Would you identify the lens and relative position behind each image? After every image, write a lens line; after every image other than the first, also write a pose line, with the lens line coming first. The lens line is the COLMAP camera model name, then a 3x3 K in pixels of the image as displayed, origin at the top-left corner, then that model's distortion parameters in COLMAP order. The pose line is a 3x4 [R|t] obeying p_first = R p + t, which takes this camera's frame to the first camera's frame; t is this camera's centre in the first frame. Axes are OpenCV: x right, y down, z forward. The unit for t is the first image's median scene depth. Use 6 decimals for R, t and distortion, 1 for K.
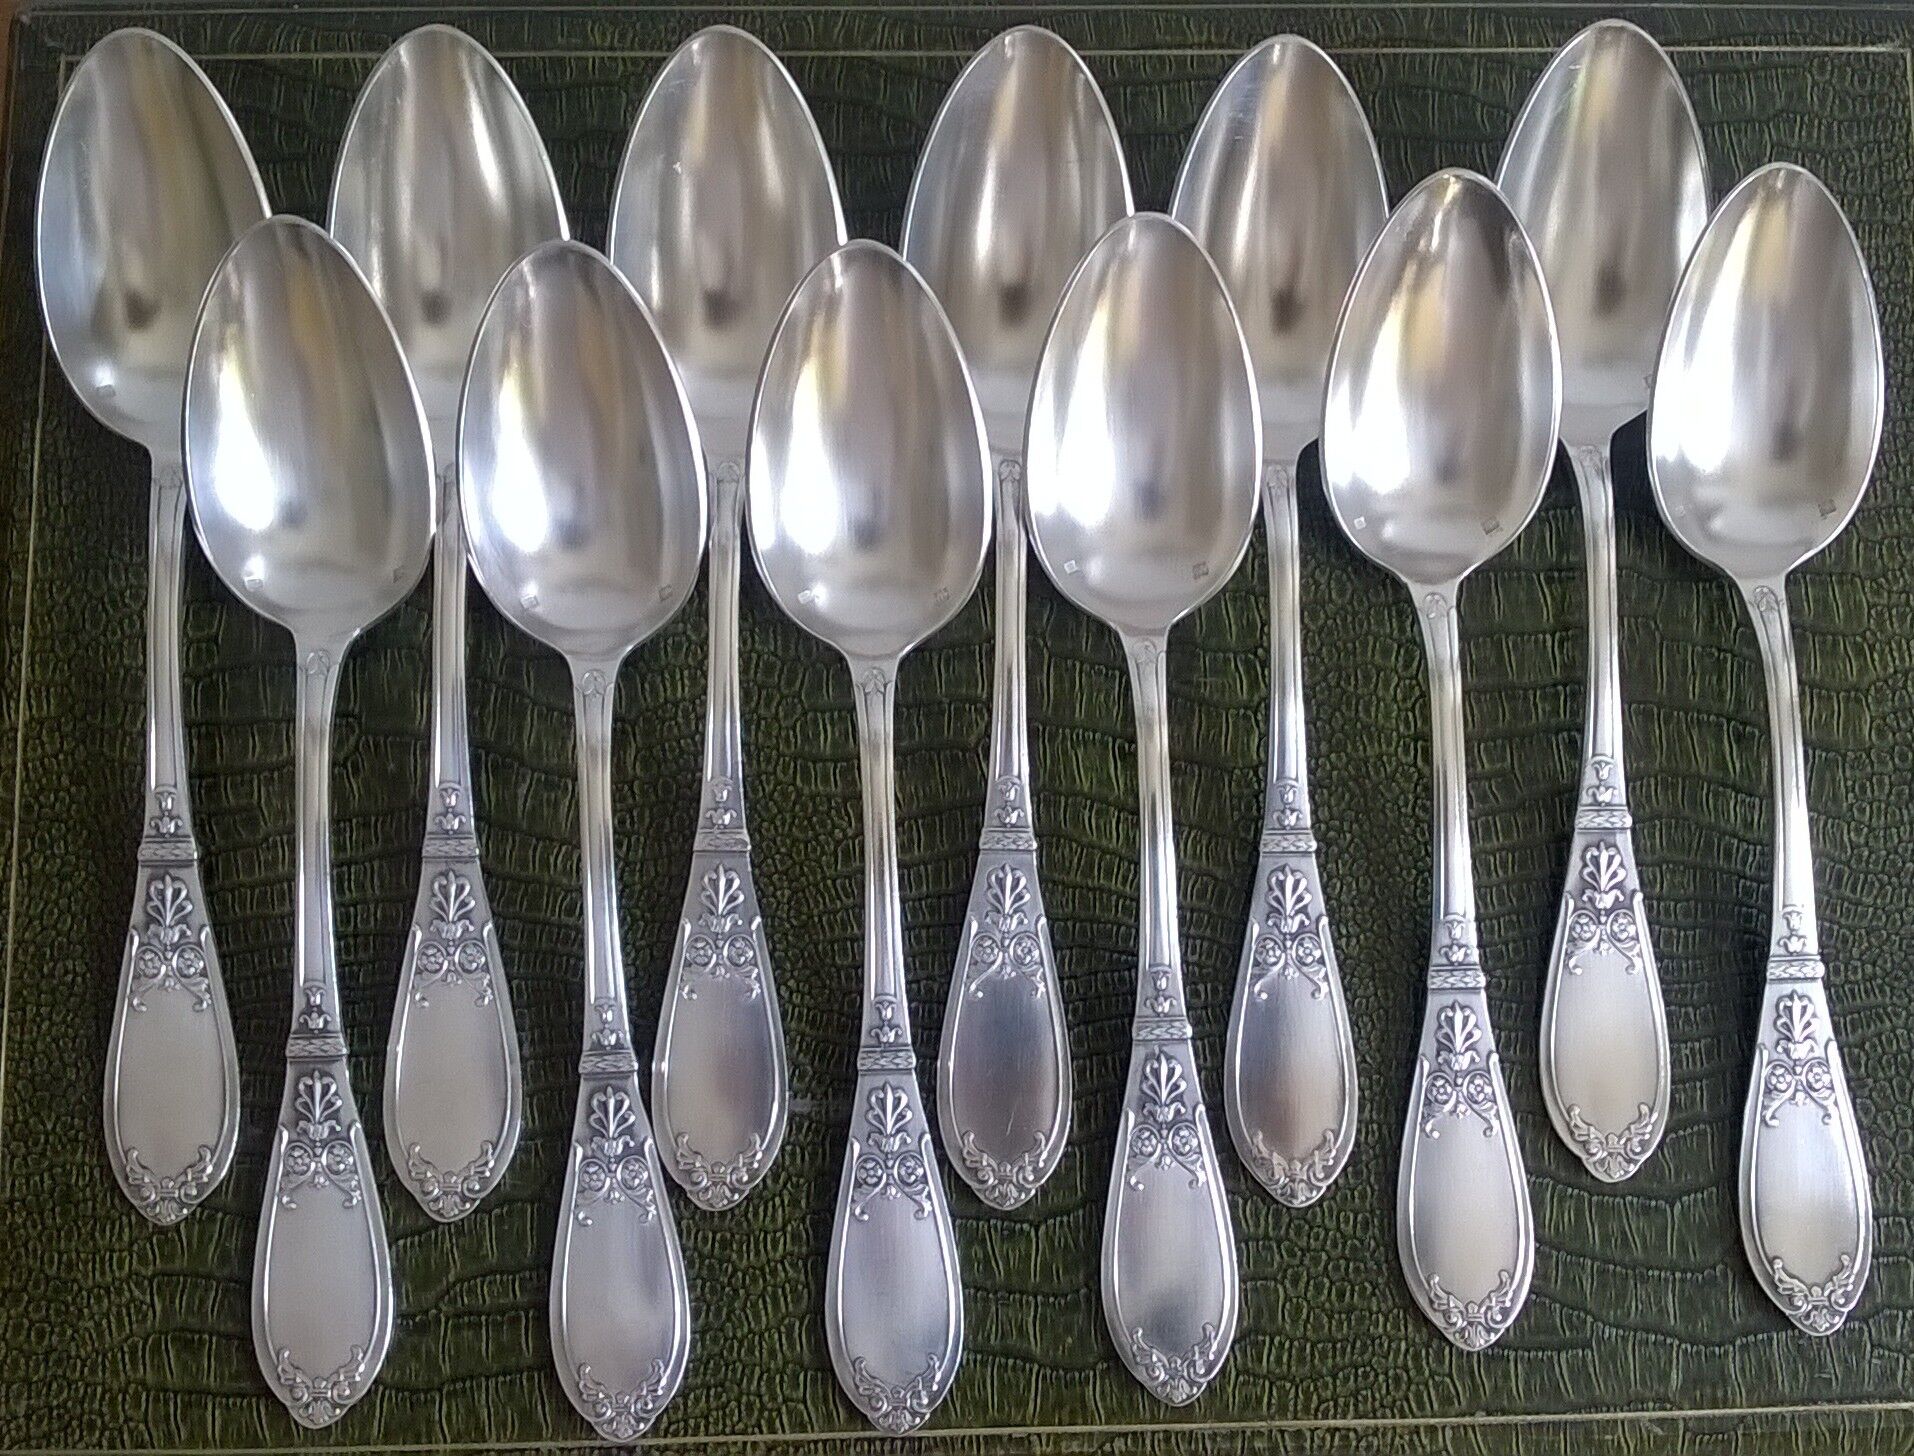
lens RADIAL K [[2486.1, 0, 1029.5], [0, 2486.1, 724.7], [0, 0, 1]] dist [-0.009381, 0.000000]
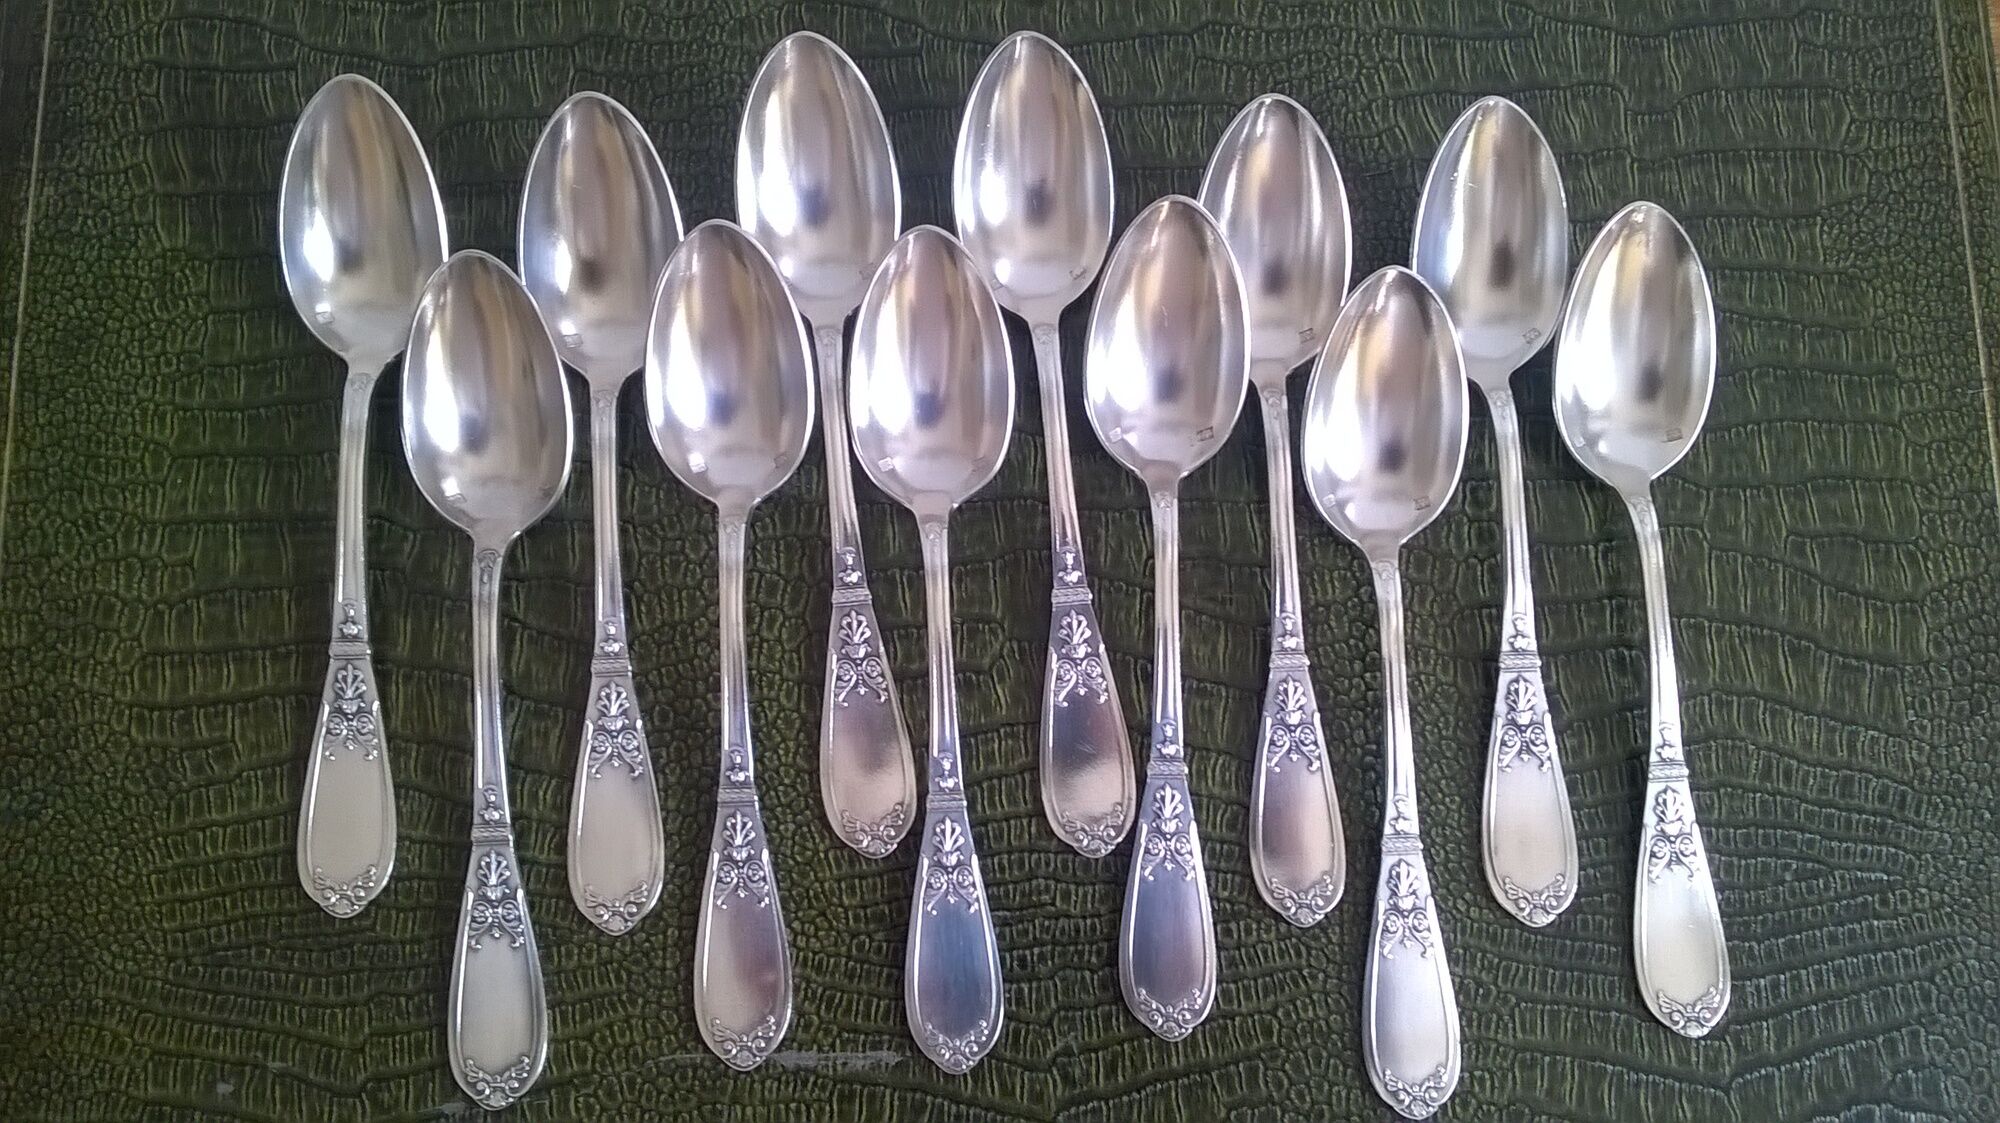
lens RADIAL K [[1894.7, 0, 994.6], [0, 1894.7, 536.2], [0, 0, 1]] dist [-0.025243, 0.000000]
pose [[0.999925, -0.008818, -0.008445, -0.013675], [0.008468, 0.999143, -0.040526, -0.012758], [0.008795, 0.040451, 0.999143, 0.282095]]
